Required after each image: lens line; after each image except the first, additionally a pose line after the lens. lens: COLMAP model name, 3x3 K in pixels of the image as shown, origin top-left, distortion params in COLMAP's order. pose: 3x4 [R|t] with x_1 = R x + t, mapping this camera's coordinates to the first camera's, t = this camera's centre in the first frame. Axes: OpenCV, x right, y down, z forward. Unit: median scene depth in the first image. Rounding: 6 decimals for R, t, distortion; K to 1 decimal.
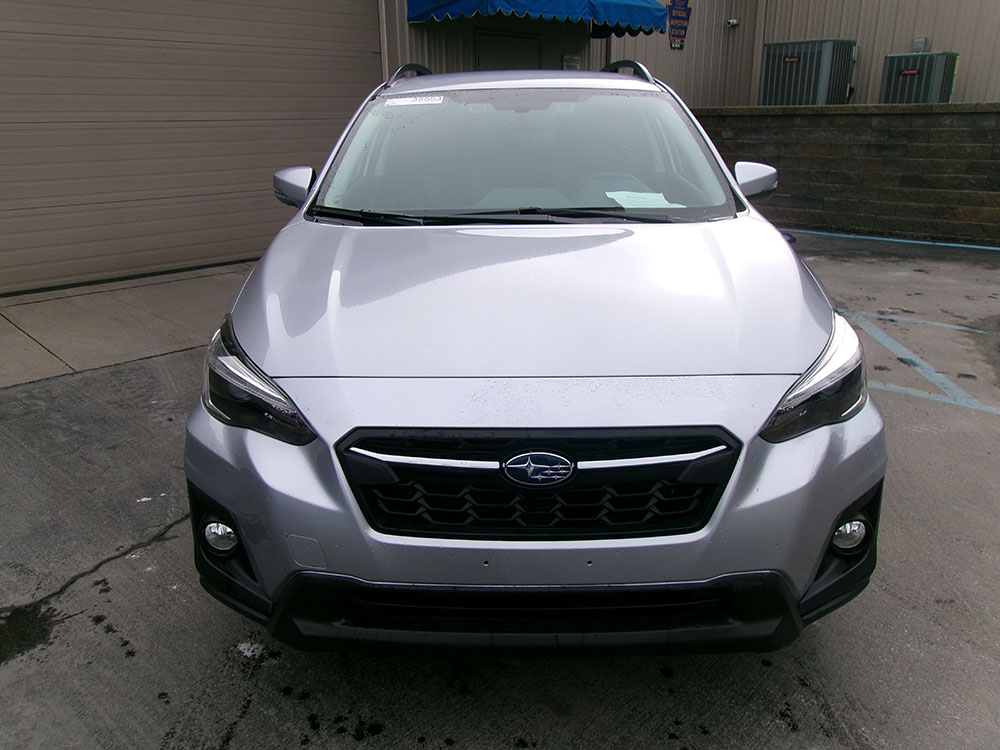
lens RADIAL K [[770.1, 0, 500.5], [0, 770.1, 375.7], [0, 0, 1]] dist [-0.012068, 0.024002]
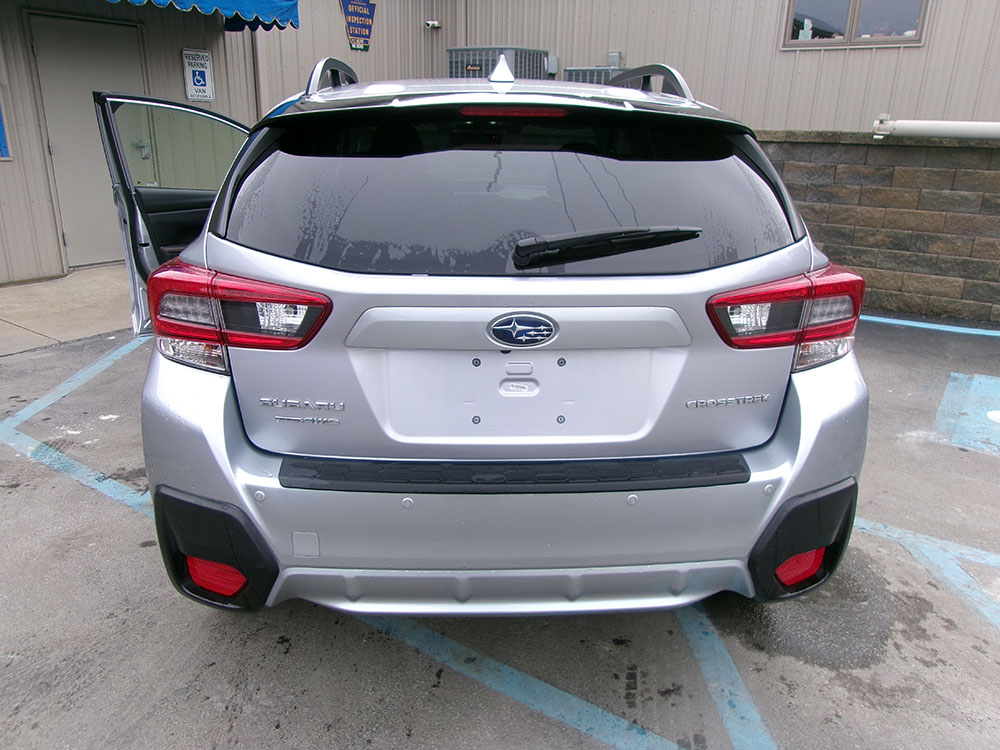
lens RADIAL K [[770.1, 0, 495.6], [0, 770.1, 369.2], [0, 0, 1]] dist [-0.012068, 0.024002]
pose [[0.981899, -0.027591, 0.187383, 0.229814], [0.029783, 0.999517, -0.008892, -0.061980], [-0.187047, 0.014312, 0.982247, 0.145205]]
